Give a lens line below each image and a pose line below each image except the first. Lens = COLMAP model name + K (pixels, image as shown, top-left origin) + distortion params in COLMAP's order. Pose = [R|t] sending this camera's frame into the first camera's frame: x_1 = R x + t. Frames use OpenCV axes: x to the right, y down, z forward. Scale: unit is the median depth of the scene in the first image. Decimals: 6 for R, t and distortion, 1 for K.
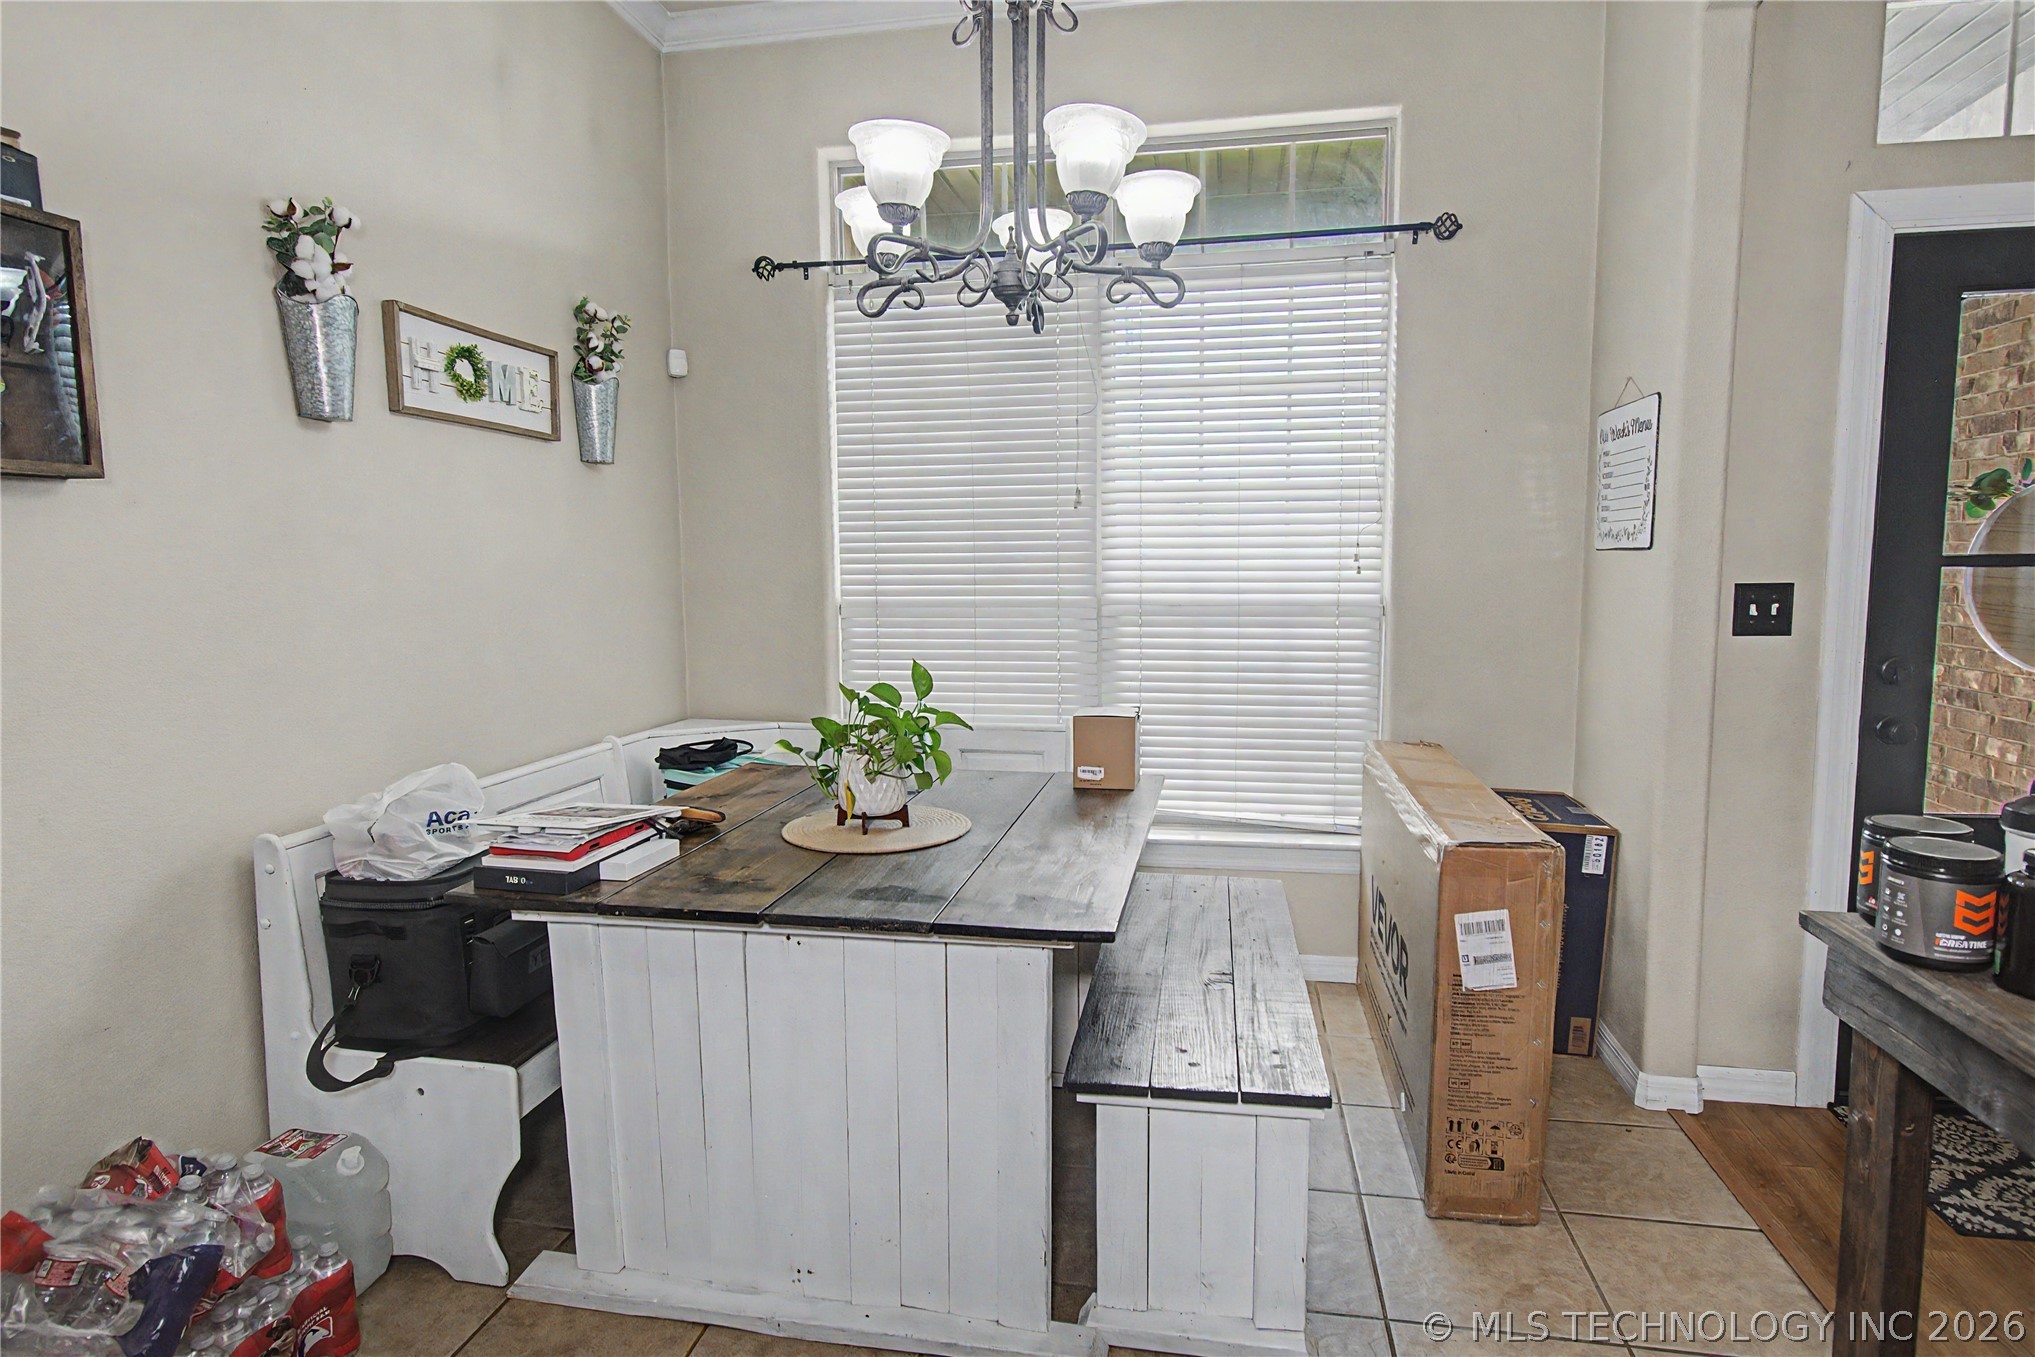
lens RADIAL K [[1098.1, 0, 1025.8], [0, 1098.1, 681.8], [0, 0, 1]] dist [-0.001959, 0.001867]
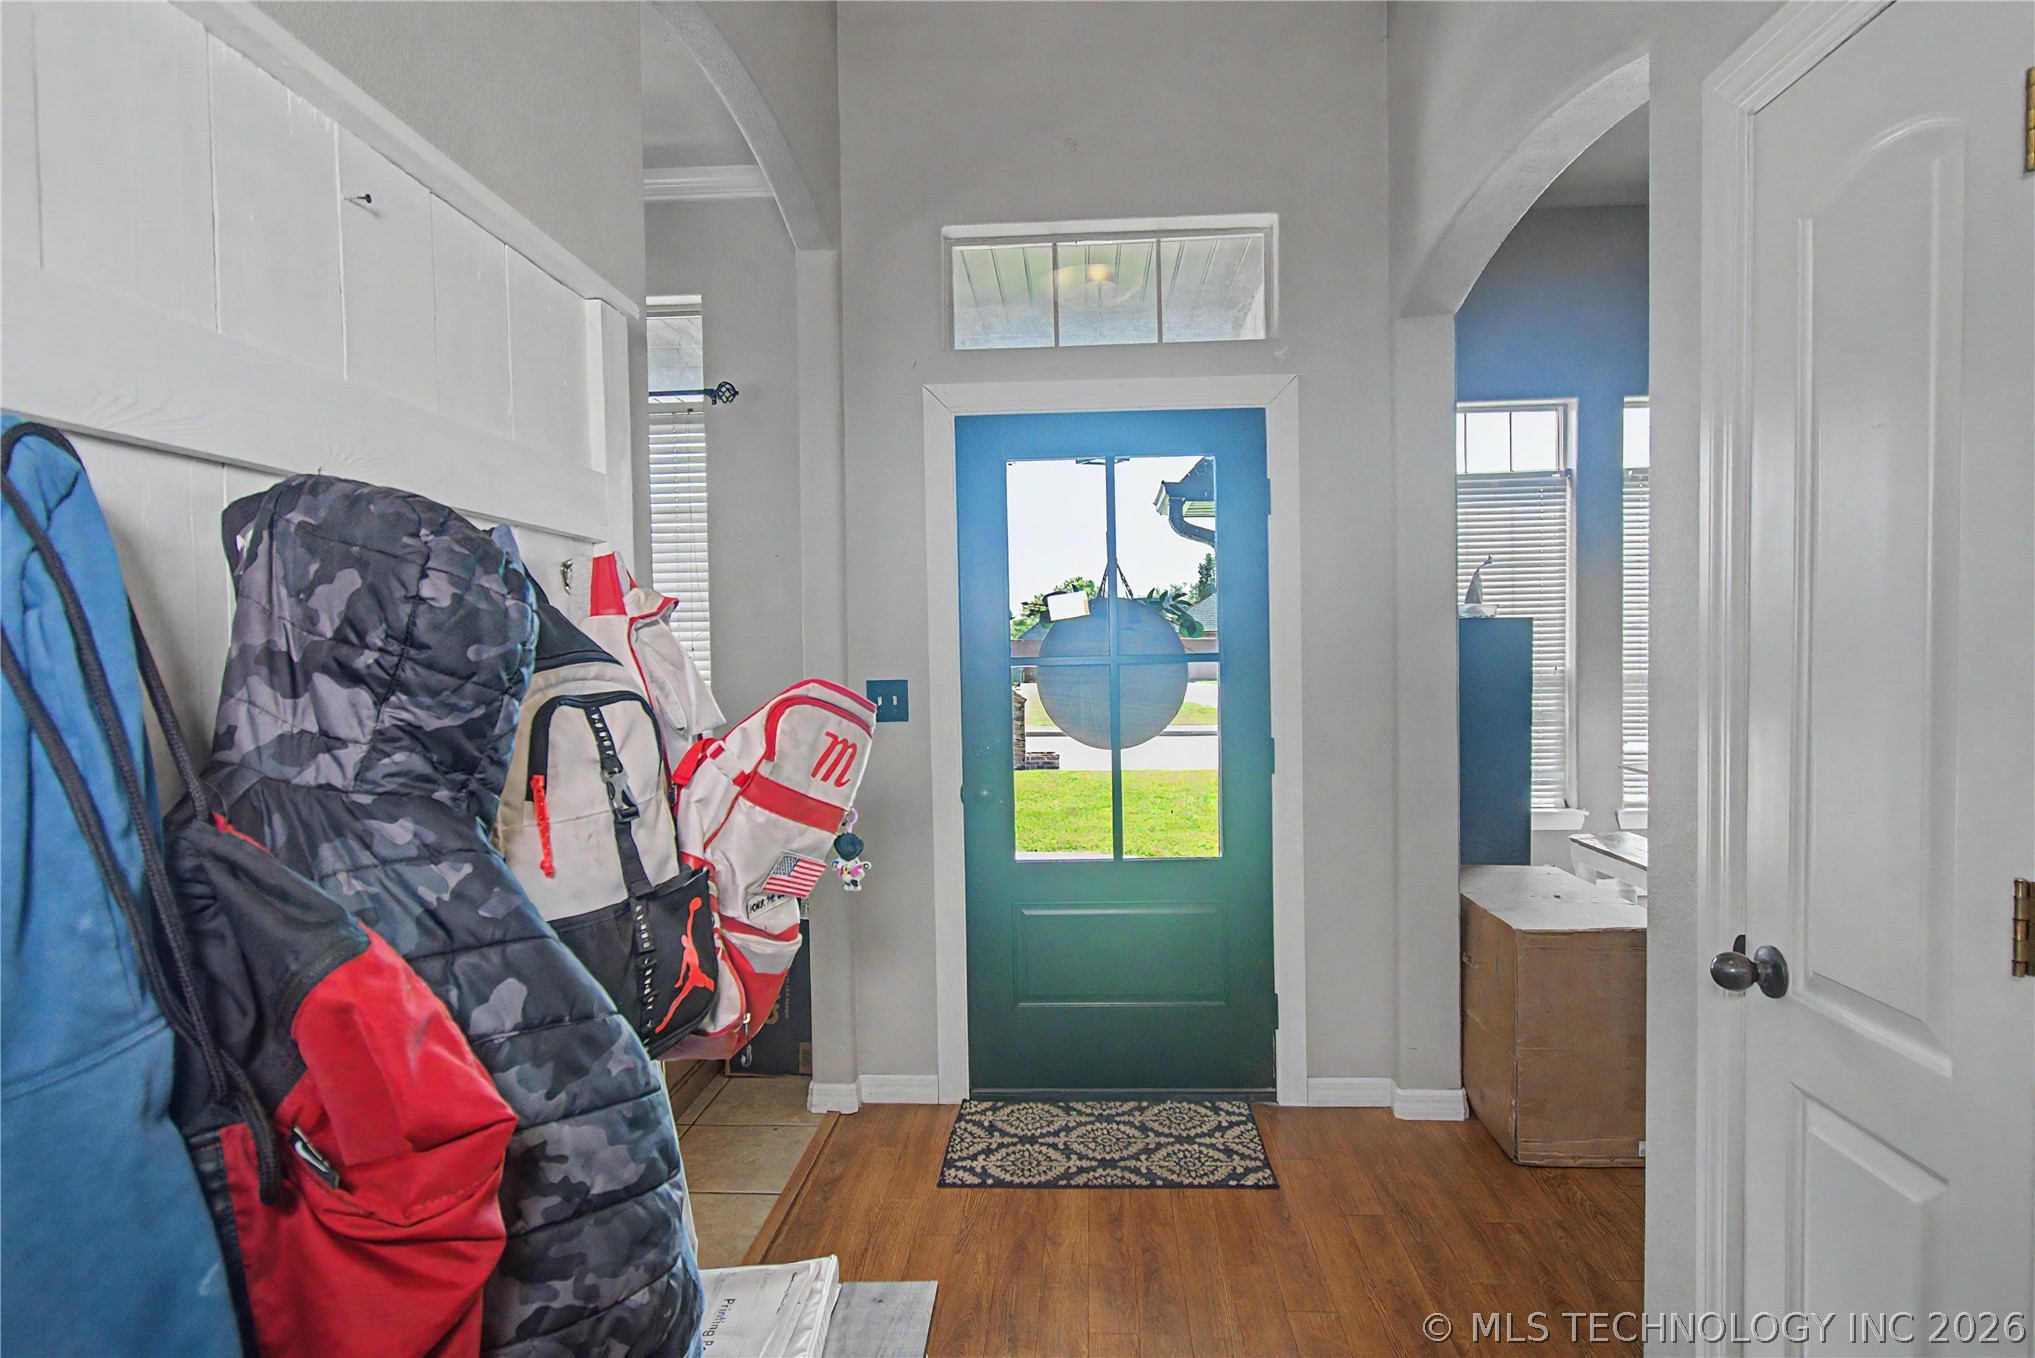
lens RADIAL K [[1098.1, 0, 1025.8], [0, 1098.1, 682.3], [0, 0, 1]] dist [-0.001959, 0.001867]
pose [[0.992398, -0.011104, 0.122568, 0.676831], [0.021352, 0.996353, -0.082610, 0.020918], [-0.121204, 0.084599, 0.989016, -0.276704]]
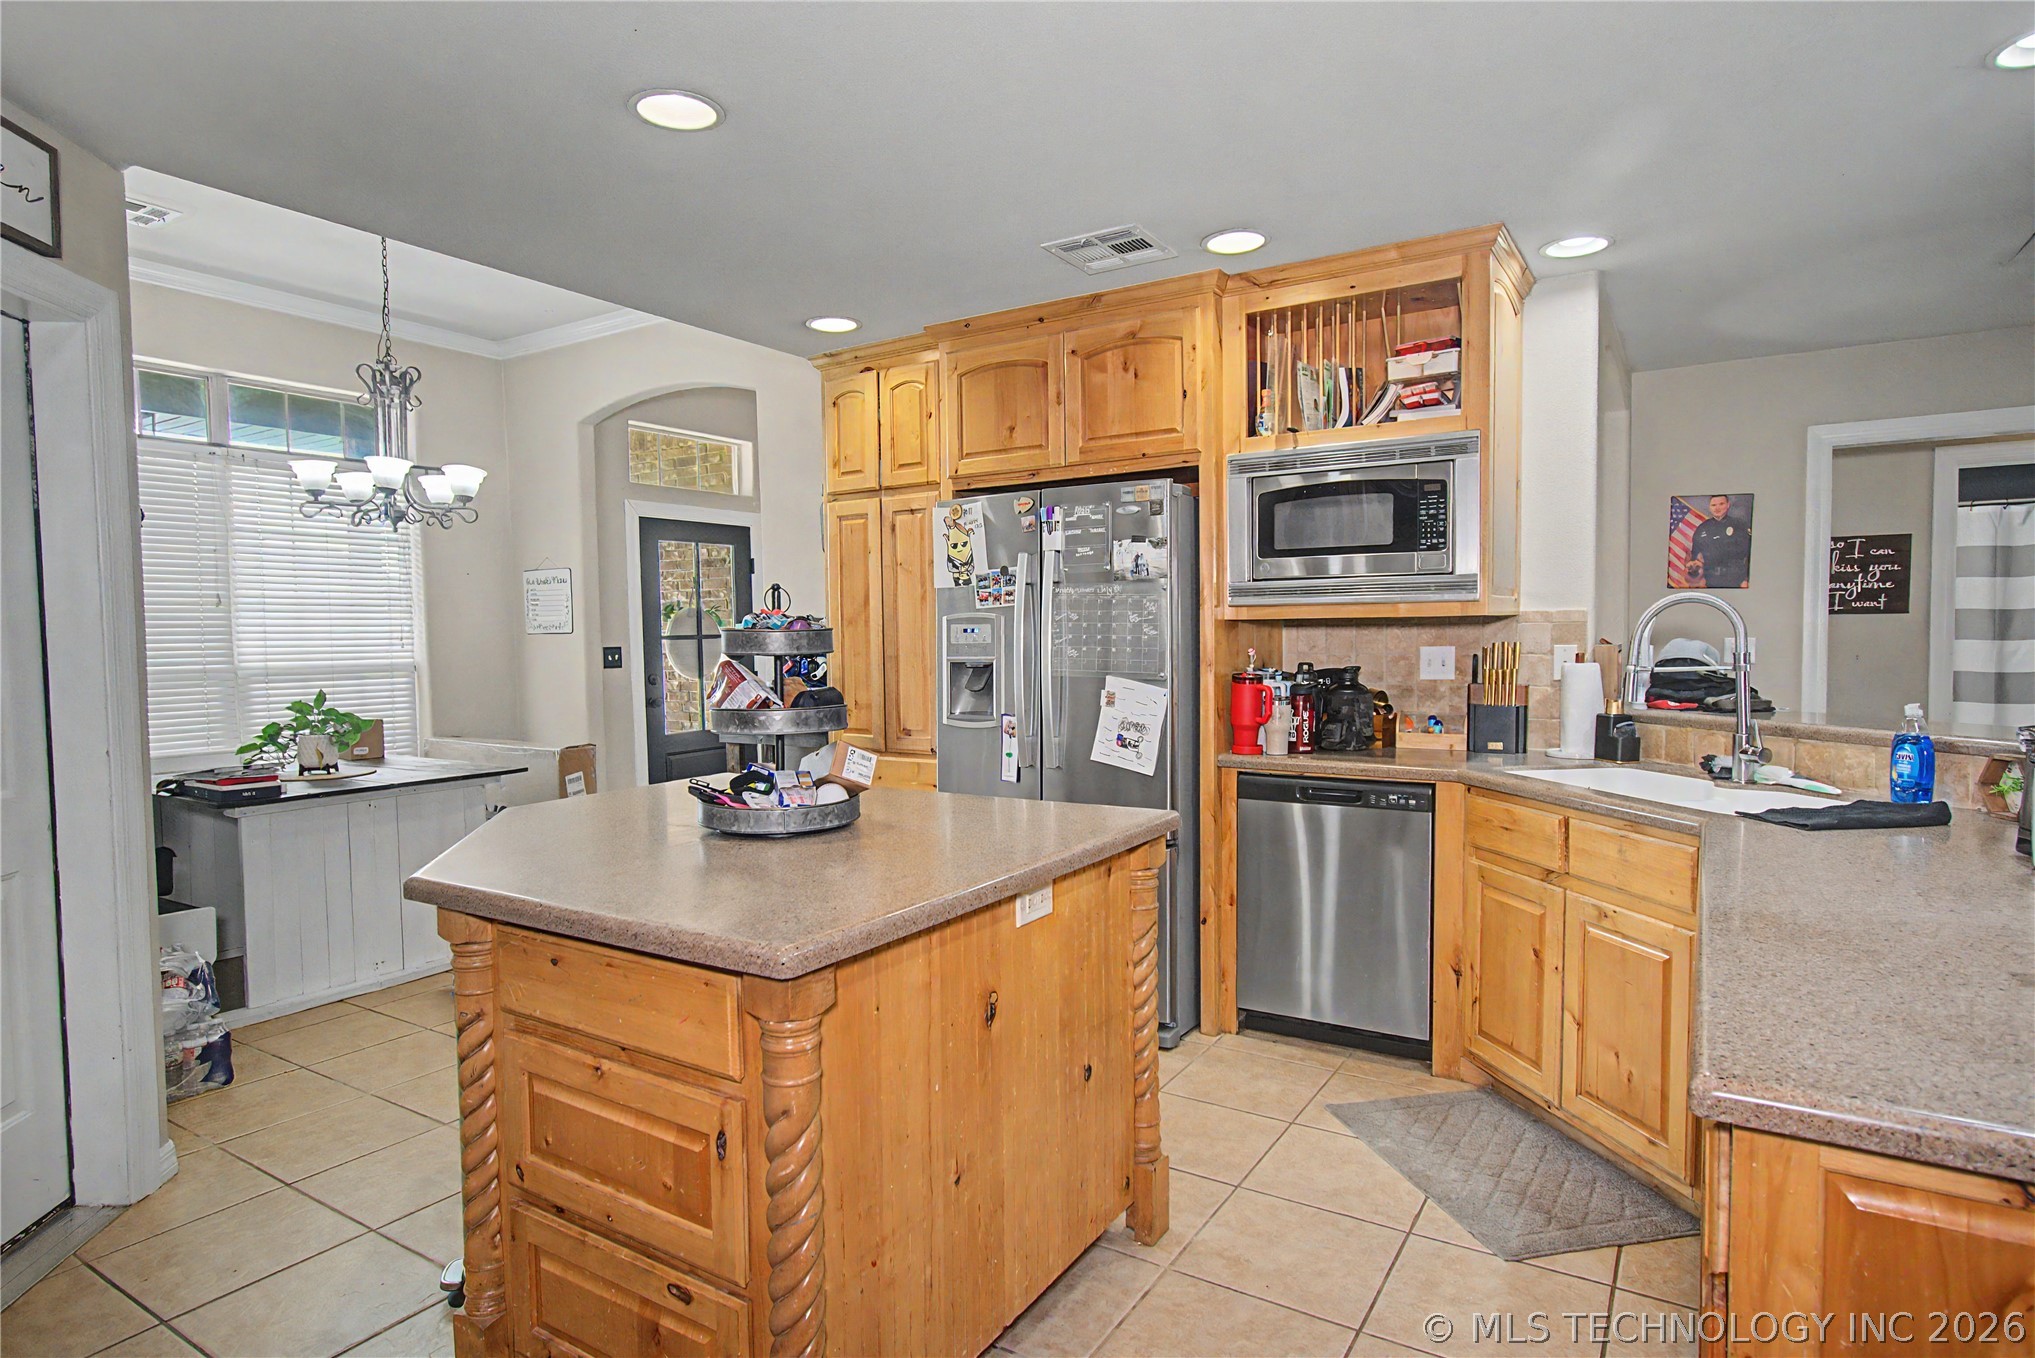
lens RADIAL K [[1098.1, 0, 1025.8], [0, 1098.1, 682.3], [0, 0, 1]] dist [-0.001959, 0.001867]
pose [[0.371597, -0.038528, 0.927595, -1.290447], [0.115922, 0.993245, -0.005184, 0.110956], [-0.921129, 0.109455, 0.373553, -0.784446]]
